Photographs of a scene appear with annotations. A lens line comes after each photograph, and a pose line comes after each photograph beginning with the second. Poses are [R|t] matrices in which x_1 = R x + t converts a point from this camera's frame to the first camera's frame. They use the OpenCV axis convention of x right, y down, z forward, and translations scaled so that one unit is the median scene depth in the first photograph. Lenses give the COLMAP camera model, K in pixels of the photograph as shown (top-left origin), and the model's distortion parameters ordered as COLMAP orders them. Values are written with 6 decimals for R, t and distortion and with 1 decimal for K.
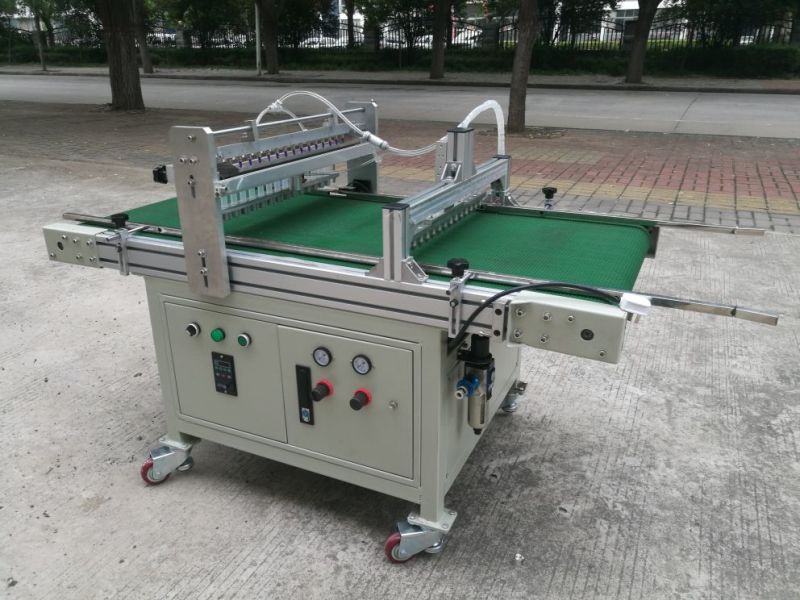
lens RADIAL K [[635.3, 0, 400.0], [0, 635.3, 300.0], [0, 0, 1]] dist [0.000666, -0.001752]
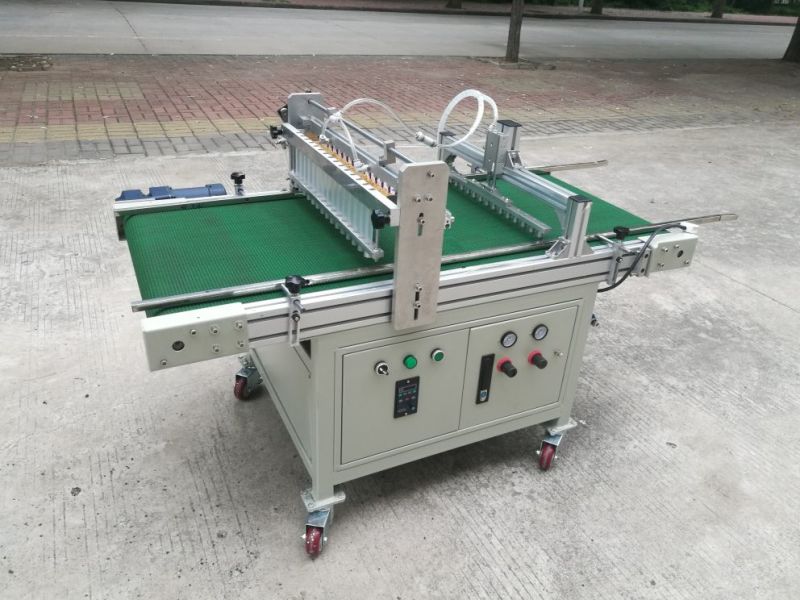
lens RADIAL K [[637.5, 0, 400.0], [0, 637.5, 300.0], [0, 0, 1]] dist [0.036279, -0.001668]
pose [[0.627782, -0.327758, 0.706020, -1.014108], [0.232148, 0.944586, 0.232086, -0.286058], [-0.742965, 0.018202, 0.669083, 0.352062]]
